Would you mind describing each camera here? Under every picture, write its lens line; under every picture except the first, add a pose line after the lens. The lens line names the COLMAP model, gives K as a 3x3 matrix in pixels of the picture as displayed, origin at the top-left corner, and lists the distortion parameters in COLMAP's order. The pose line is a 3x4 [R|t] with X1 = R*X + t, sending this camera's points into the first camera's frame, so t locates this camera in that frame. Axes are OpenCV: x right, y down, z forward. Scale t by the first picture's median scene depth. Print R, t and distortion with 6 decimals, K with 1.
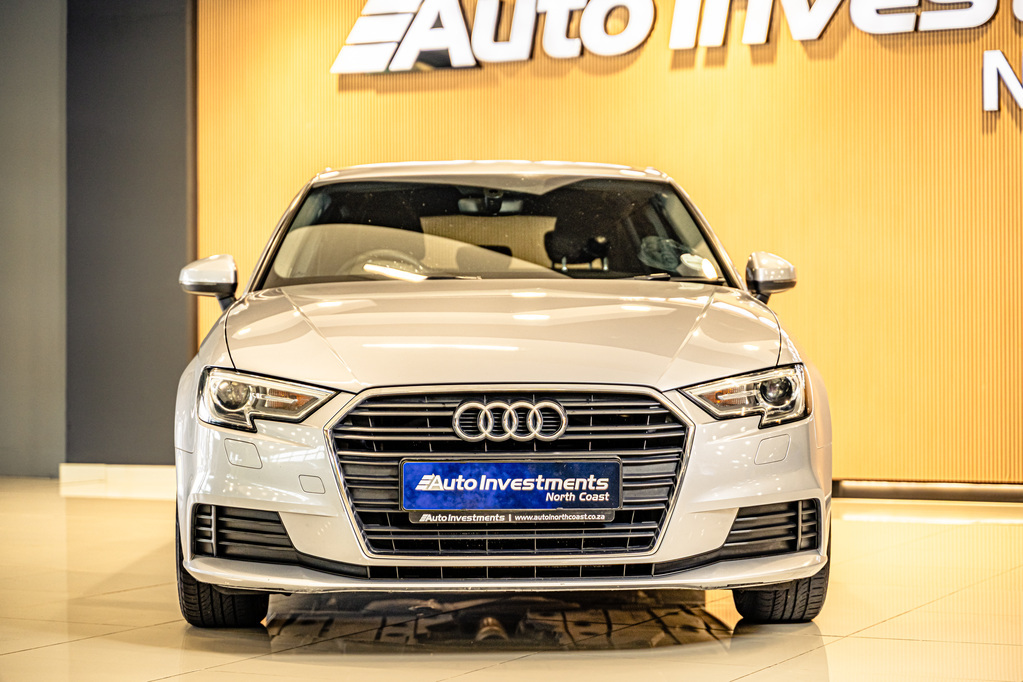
lens RADIAL K [[2170.6, 0, 511.5], [0, 2170.6, 341.0], [0, 0, 1]] dist [-0.037745, 0.132076]
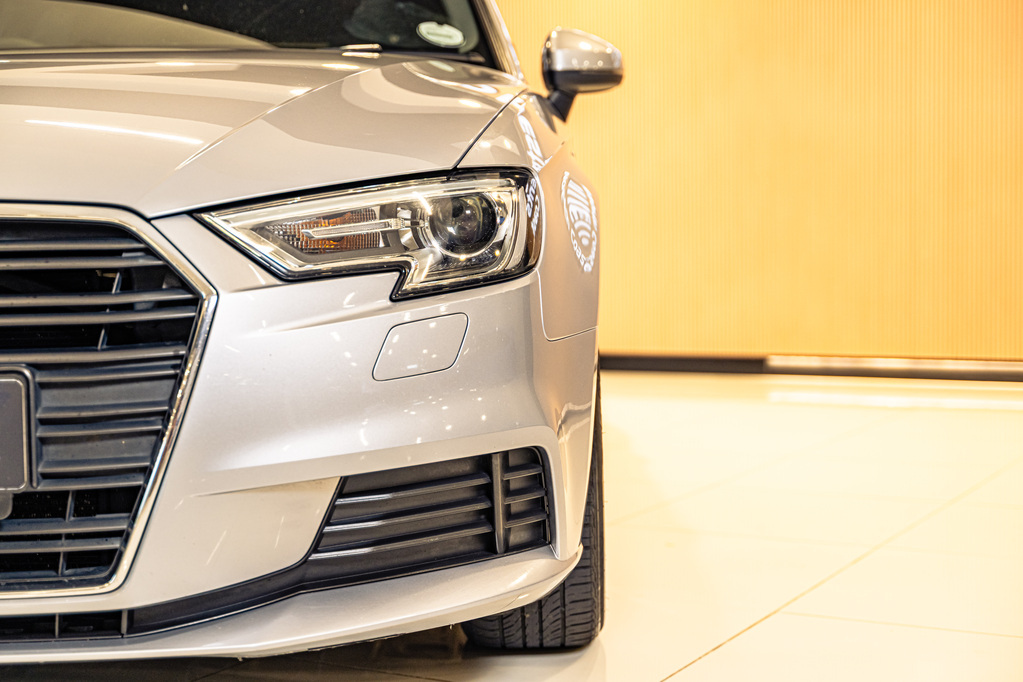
lens RADIAL K [[1510.3, 0, 511.5], [0, 1510.3, 341.0], [0, 0, 1]] dist [-0.014204, -0.008282]
pose [[0.998269, -0.005884, -0.058521, 0.159269], [0.009731, 0.997794, 0.065664, 0.028634], [0.058005, -0.066120, 0.996124, 0.691975]]
